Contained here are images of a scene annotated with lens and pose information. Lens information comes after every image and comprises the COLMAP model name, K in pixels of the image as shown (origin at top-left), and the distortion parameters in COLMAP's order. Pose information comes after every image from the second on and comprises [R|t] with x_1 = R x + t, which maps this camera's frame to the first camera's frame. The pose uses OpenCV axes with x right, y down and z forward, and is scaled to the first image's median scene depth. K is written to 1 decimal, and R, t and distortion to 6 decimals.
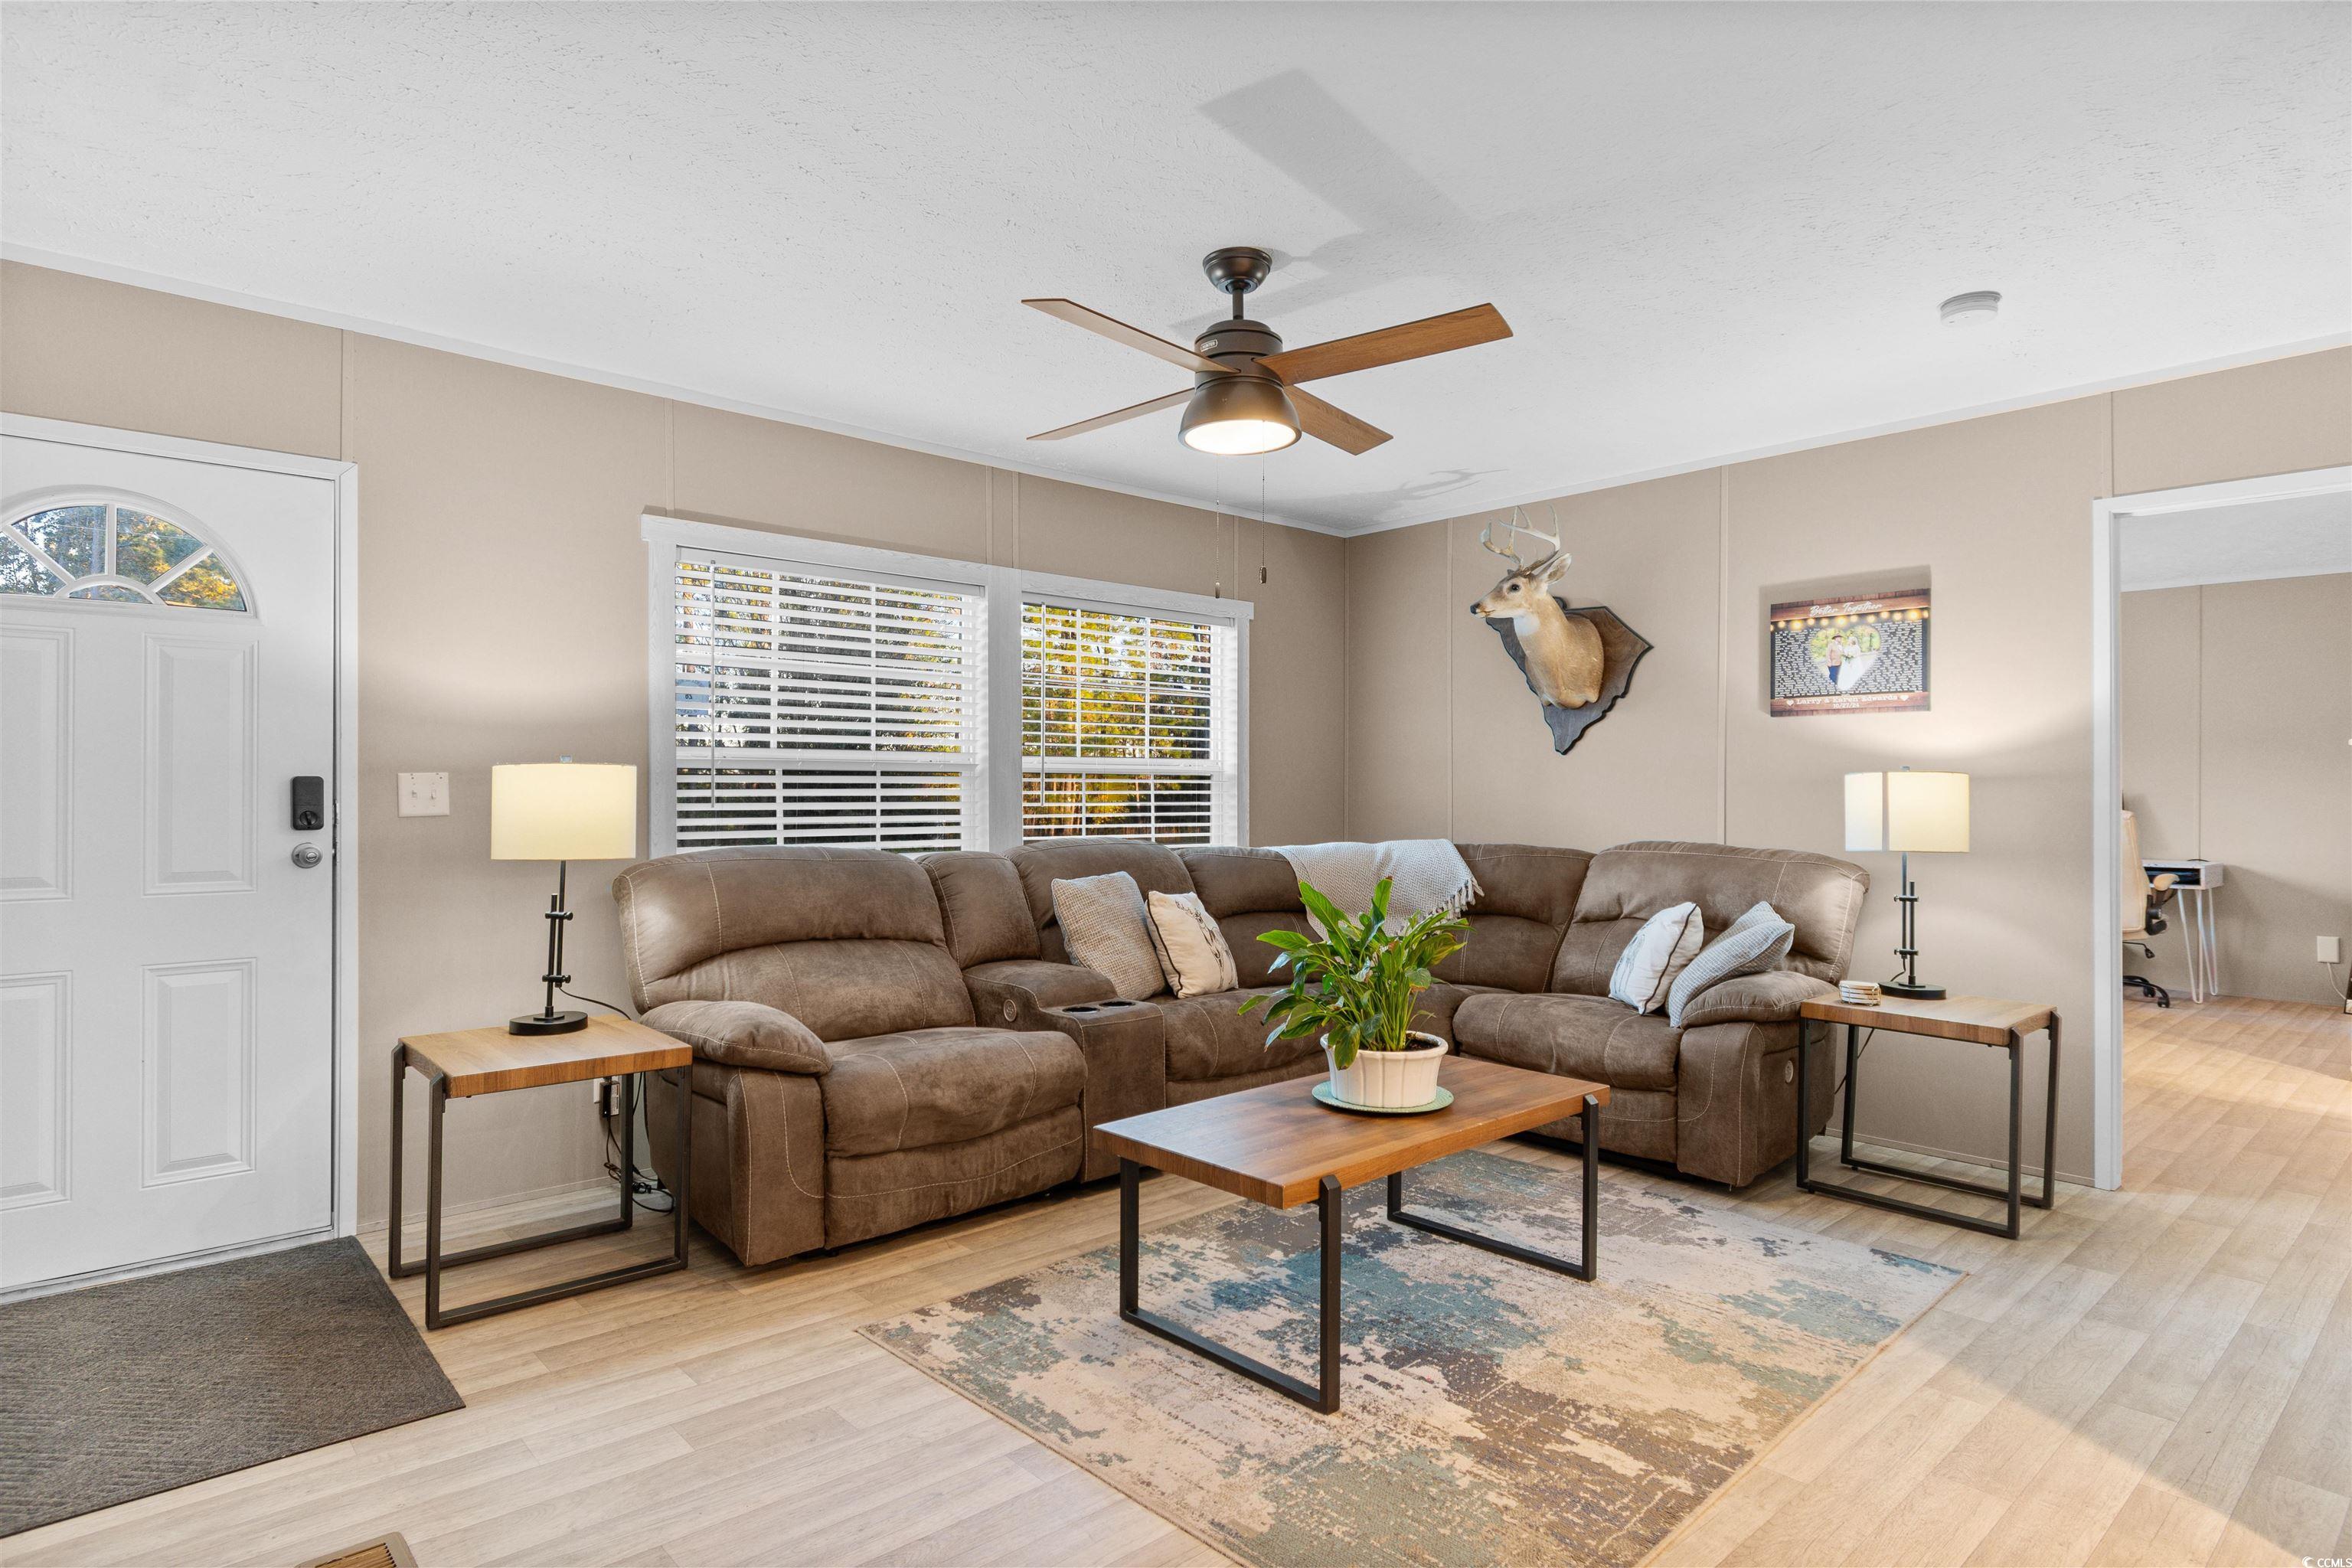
lens RADIAL K [[1251.7, 0, 1176.0], [0, 1251.7, 784.0], [0, 0, 1]] dist [0.003761, -0.000101]
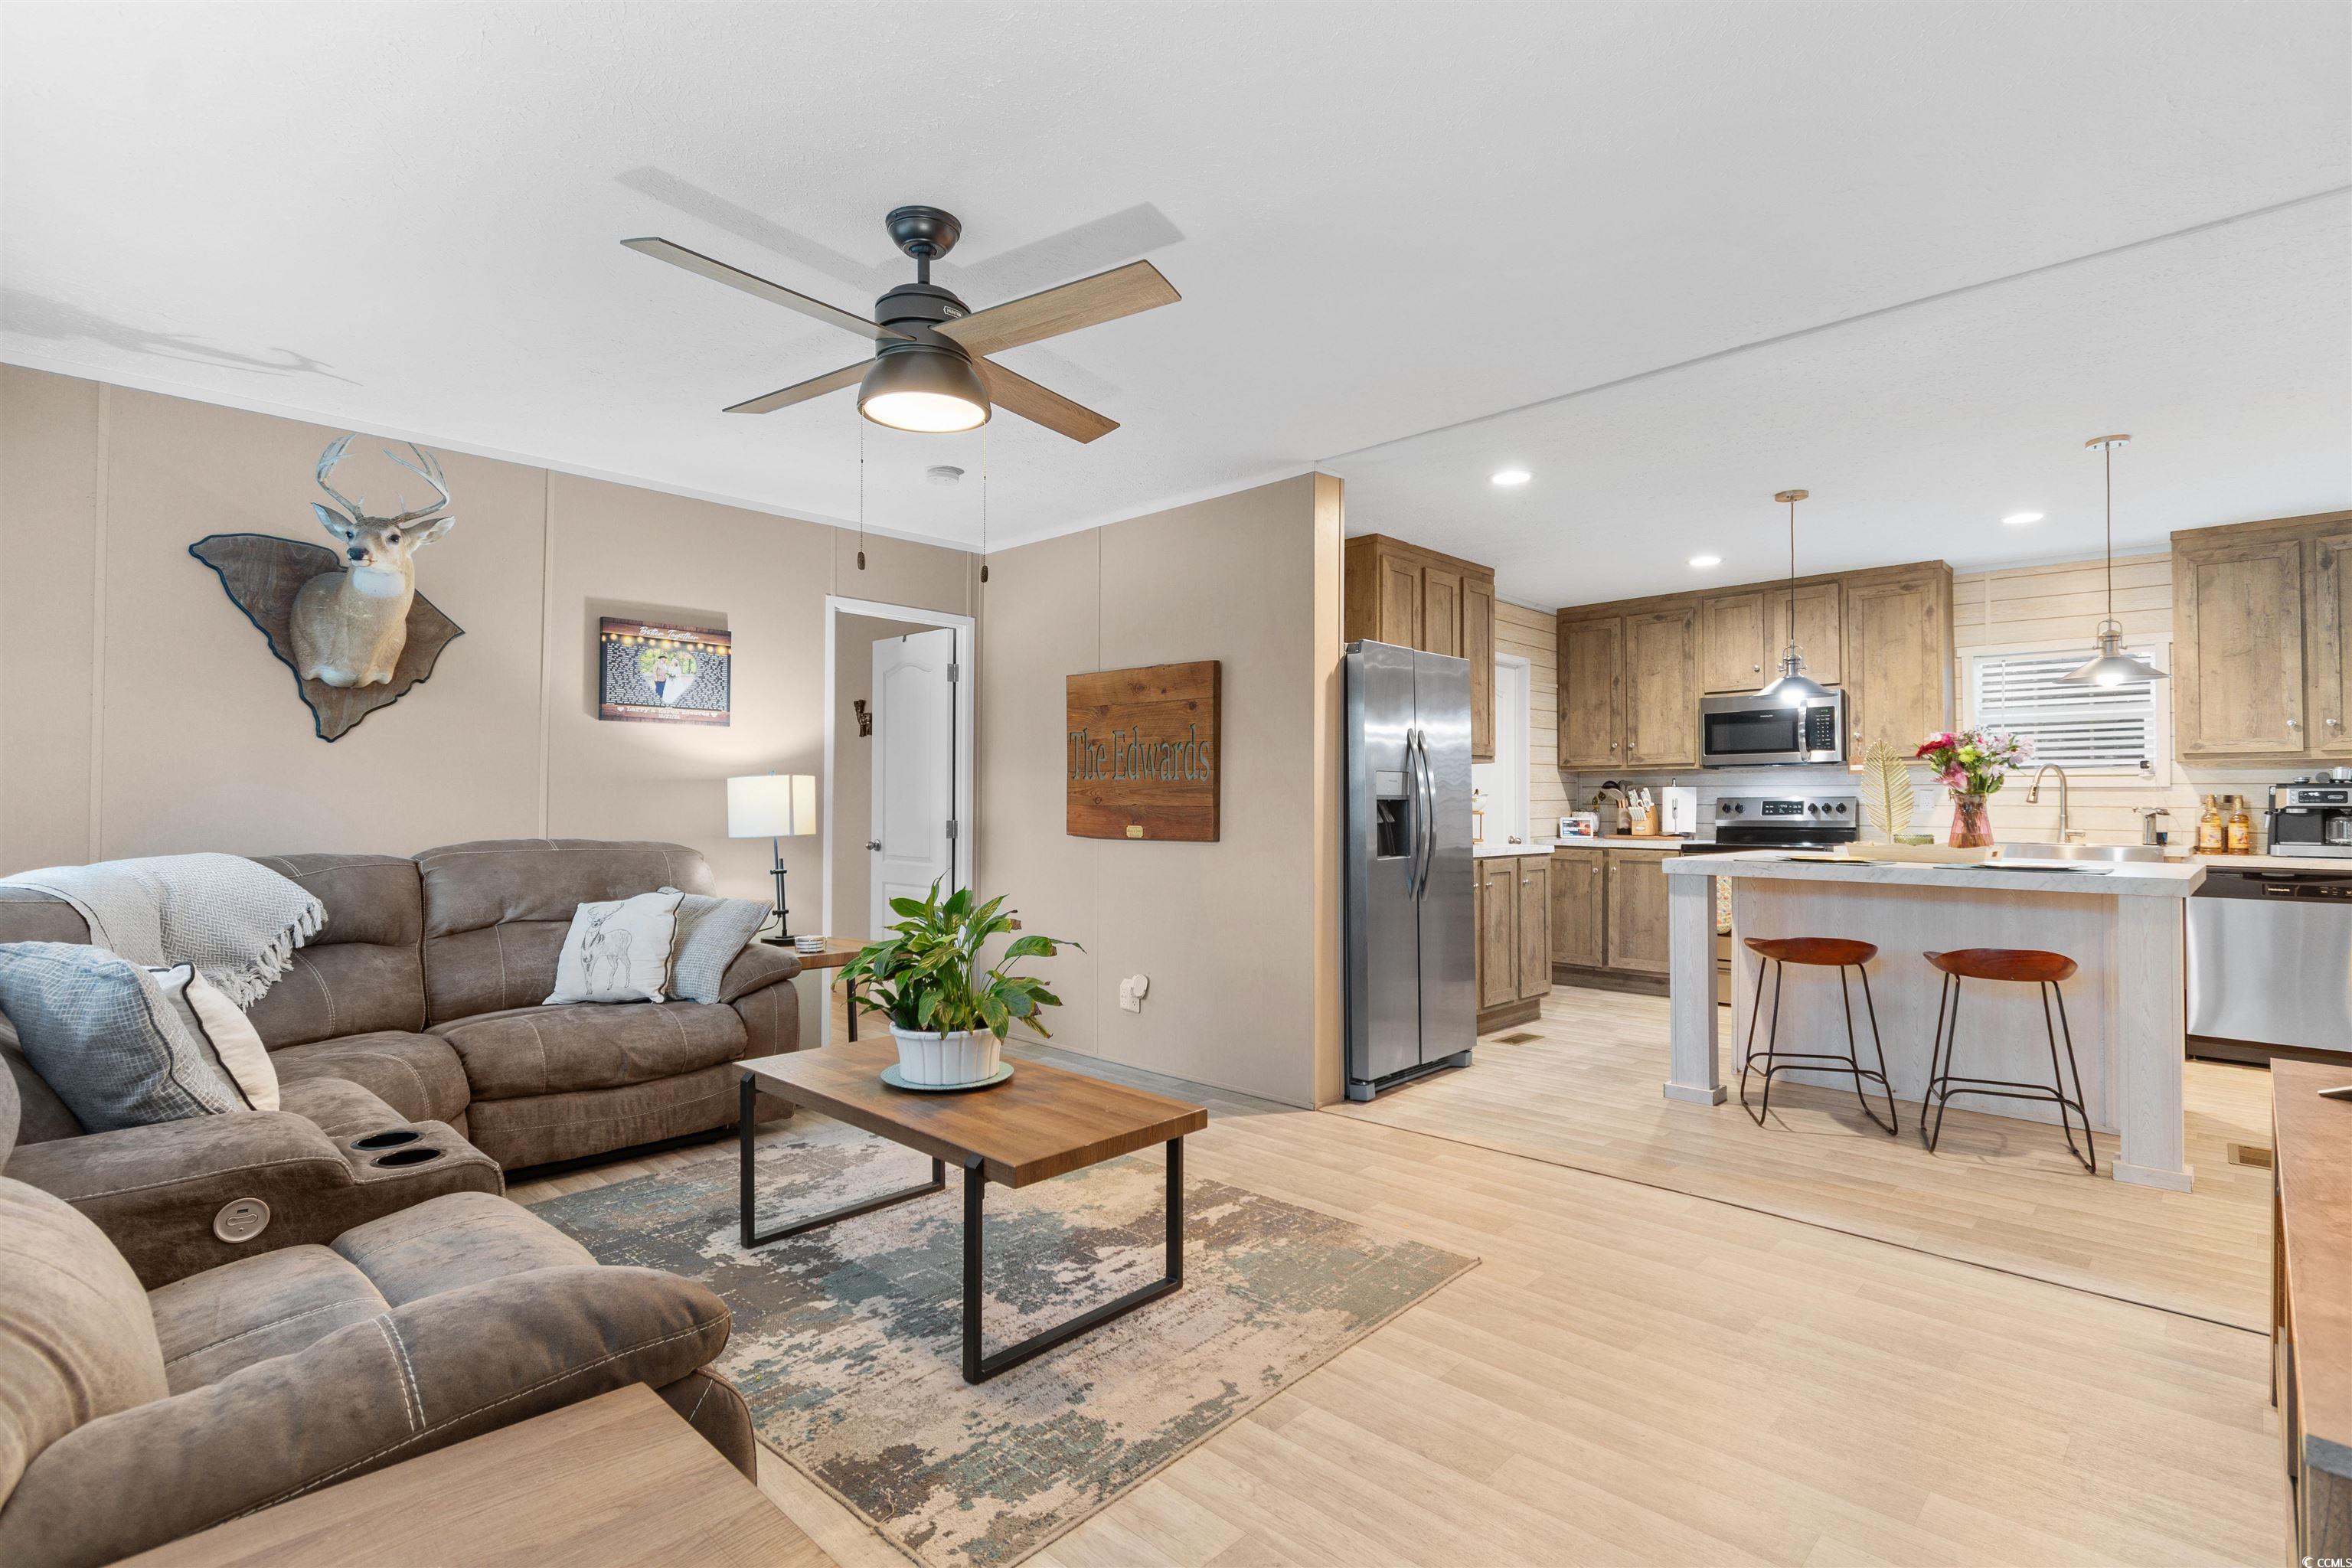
lens RADIAL K [[1117.2, 0, 1176.0], [0, 1117.2, 784.0], [0, 0, 1]] dist [-0.000103, -0.001279]
pose [[-0.068146, 0.008977, 0.997635, -0.615306], [-0.010279, 0.999900, -0.009700, 0.006884], [-0.997622, -0.010916, -0.068047, 0.670444]]
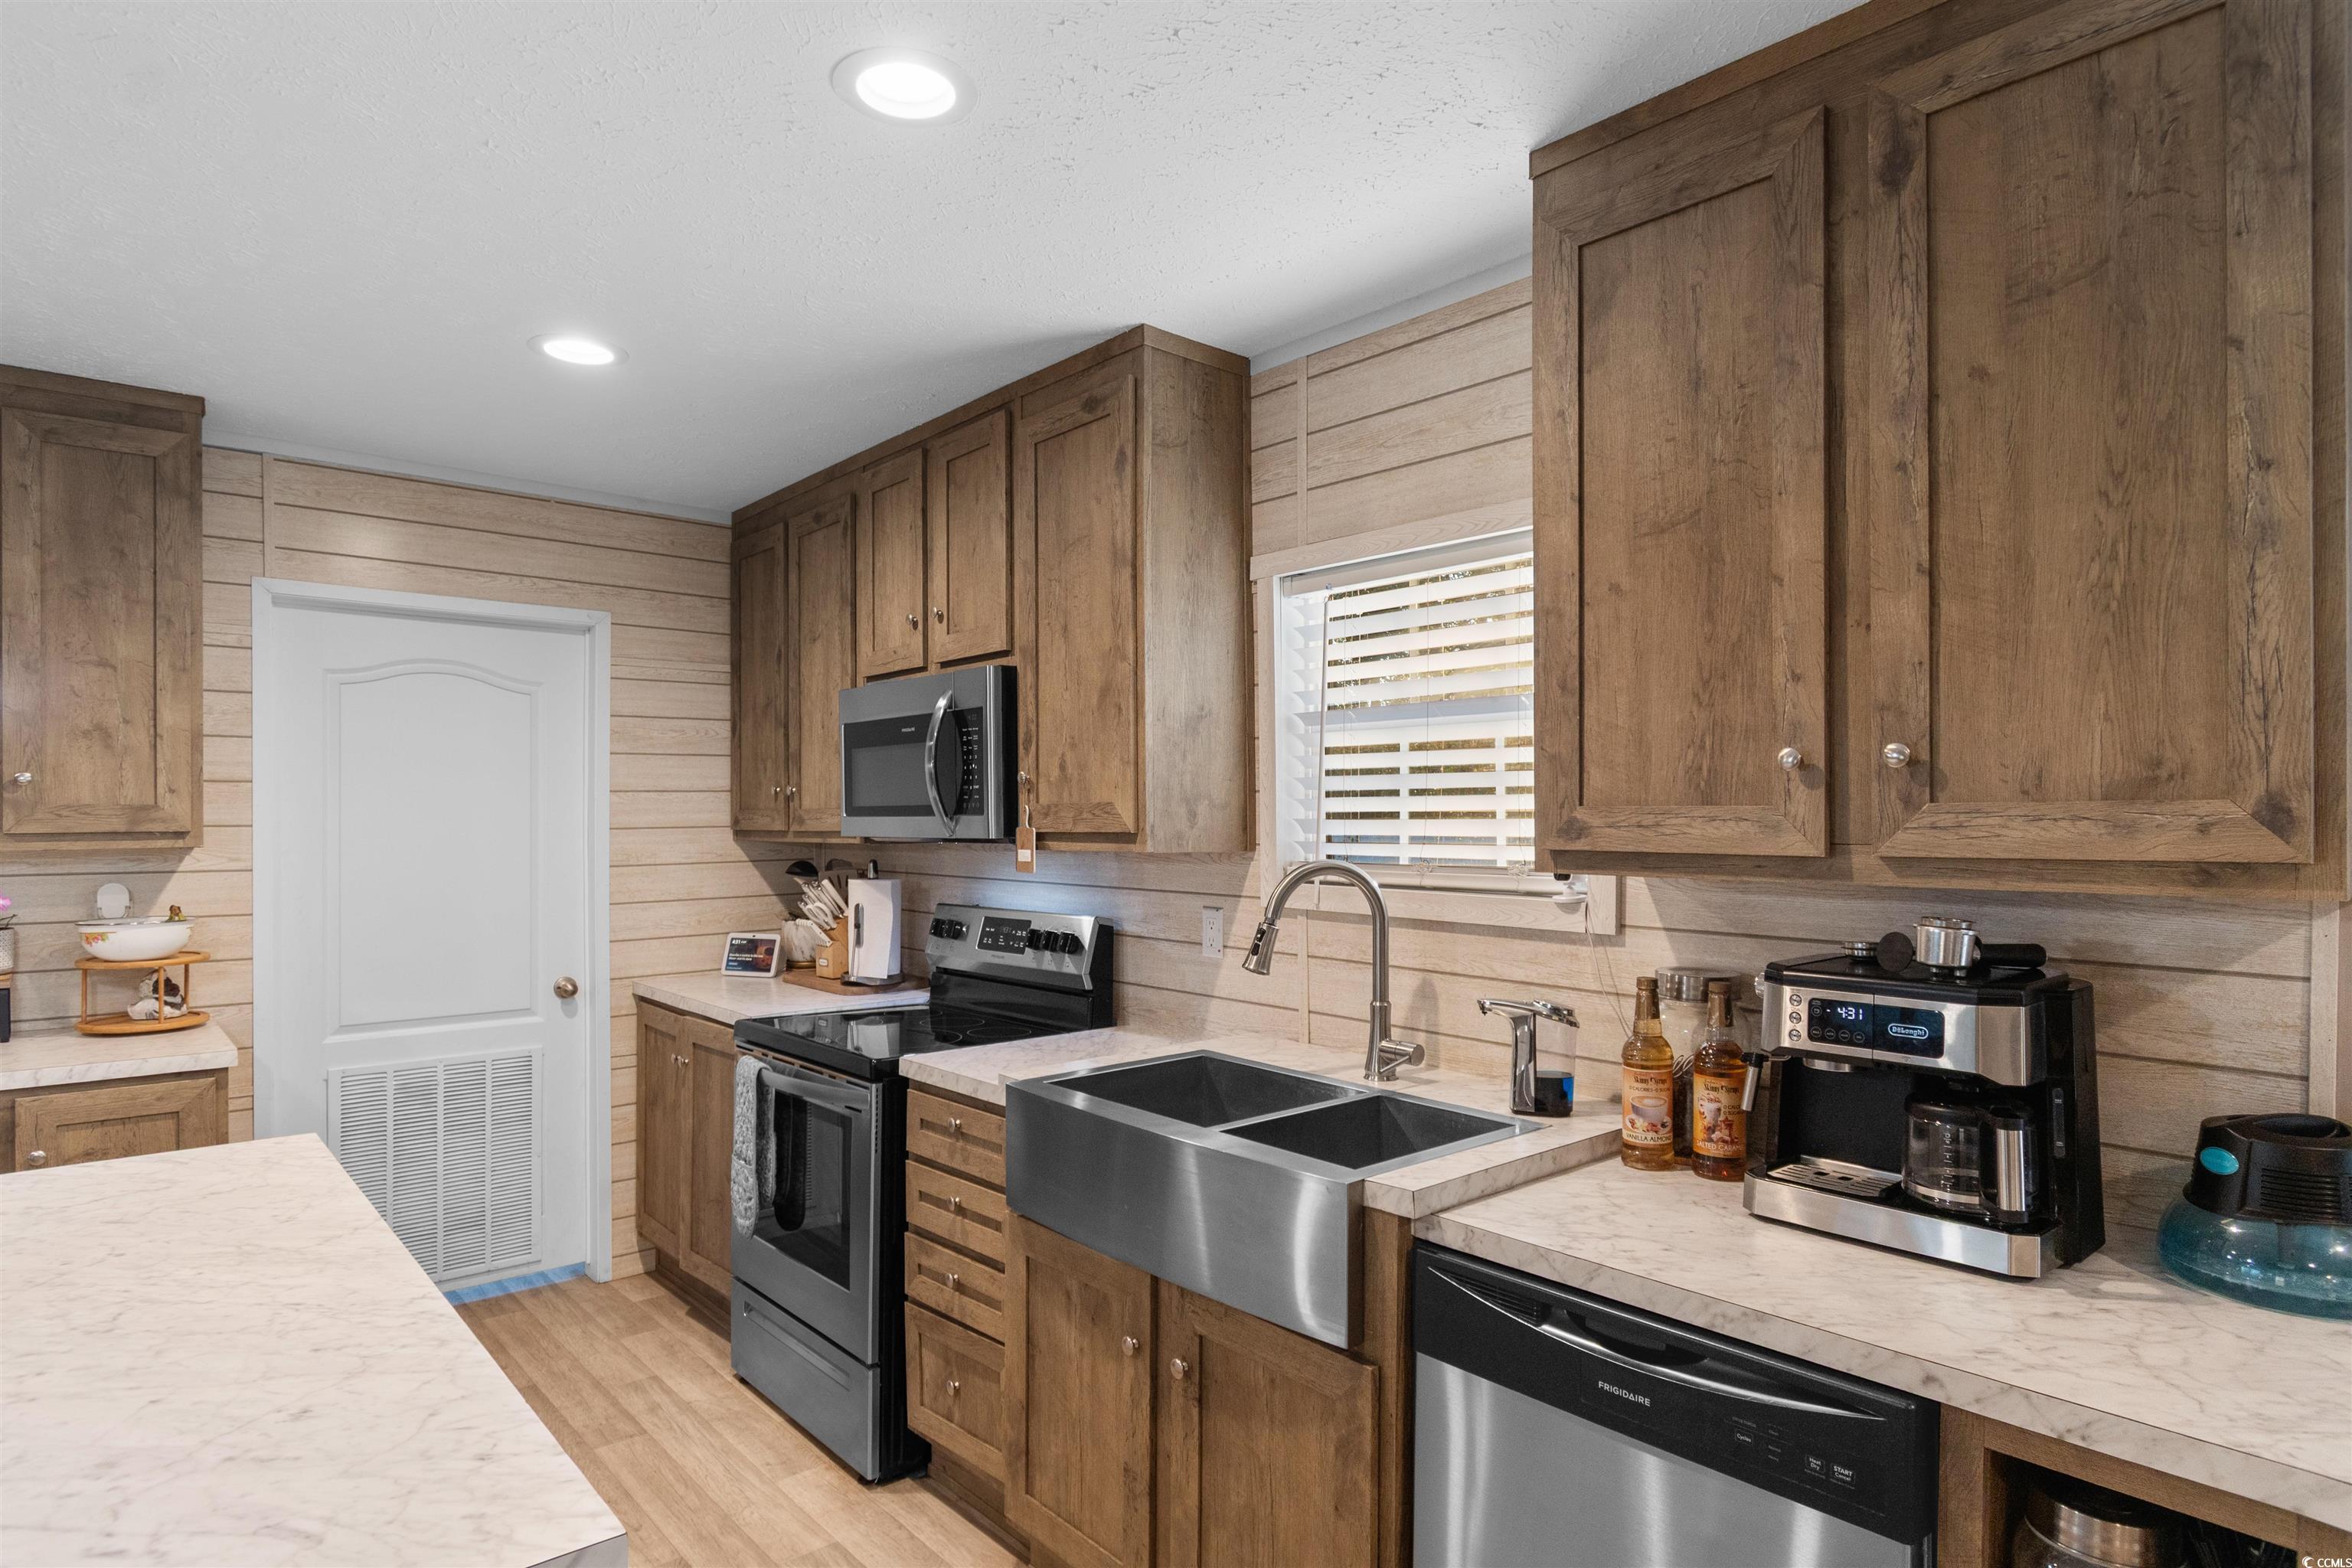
lens RADIAL K [[1282.3, 0, 1170.2], [0, 1282.3, 817.5], [0, 0, 1]] dist [0.004941, -0.001808]
pose [[0.013230, -0.010937, 0.999853, 0.166714], [-0.004914, 0.999927, 0.011003, -0.073999], [-0.999900, -0.005059, 0.013175, -0.516784]]
